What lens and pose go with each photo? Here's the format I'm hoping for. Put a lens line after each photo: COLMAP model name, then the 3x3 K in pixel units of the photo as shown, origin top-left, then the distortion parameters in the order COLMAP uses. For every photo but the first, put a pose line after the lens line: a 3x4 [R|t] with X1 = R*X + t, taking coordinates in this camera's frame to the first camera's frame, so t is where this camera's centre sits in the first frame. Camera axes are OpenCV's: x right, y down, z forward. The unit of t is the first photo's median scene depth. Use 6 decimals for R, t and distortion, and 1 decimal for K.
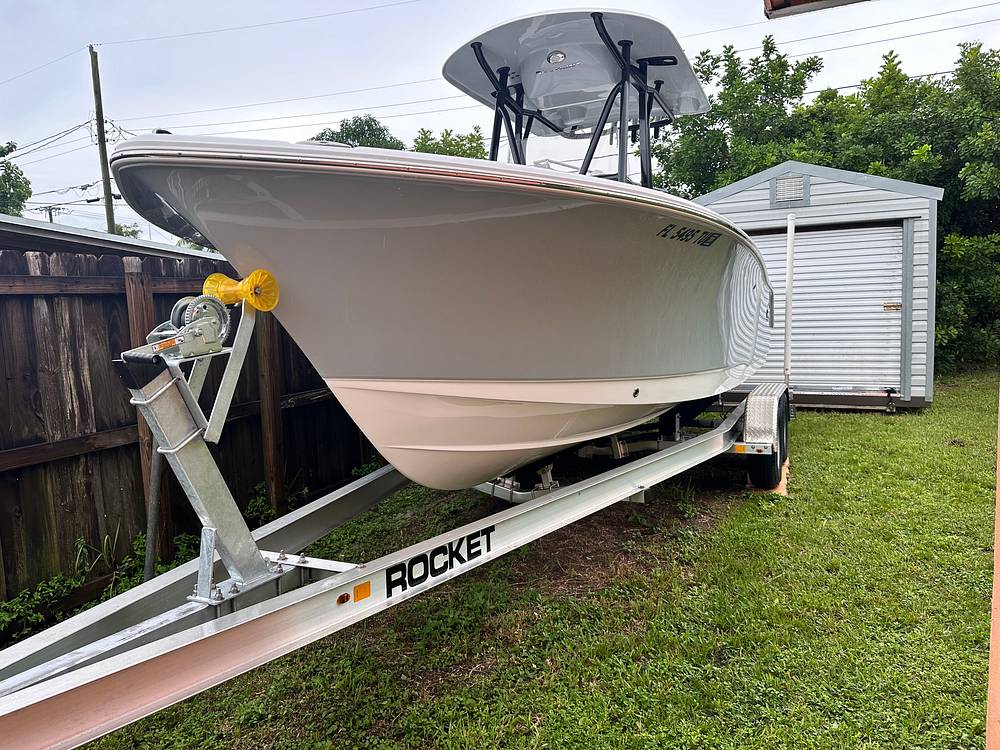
lens RADIAL K [[703.5, 0, 504.0], [0, 703.5, 373.8], [0, 0, 1]] dist [0.032146, -0.032858]
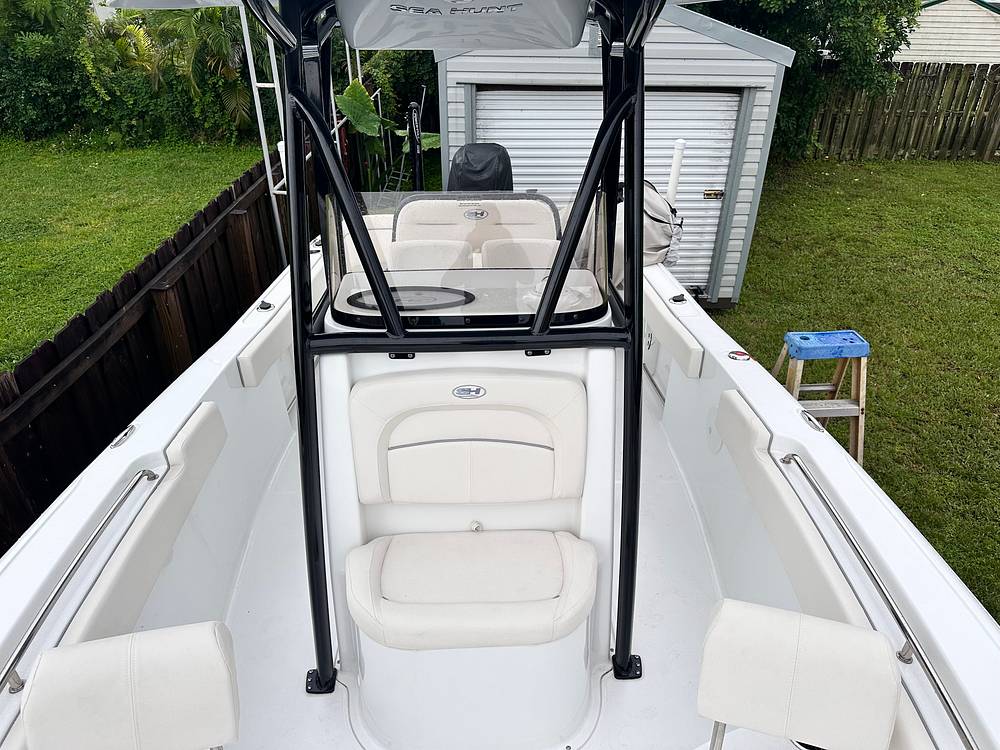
lens RADIAL K [[703.5, 0, 503.3], [0, 703.5, 377.4], [0, 0, 1]] dist [0.032146, -0.032858]
pose [[0.895204, -0.178430, 0.408378, -0.049359], [-0.000359, 0.916062, 0.401037, -0.229034], [-0.445656, -0.359157, 0.819998, 0.348639]]
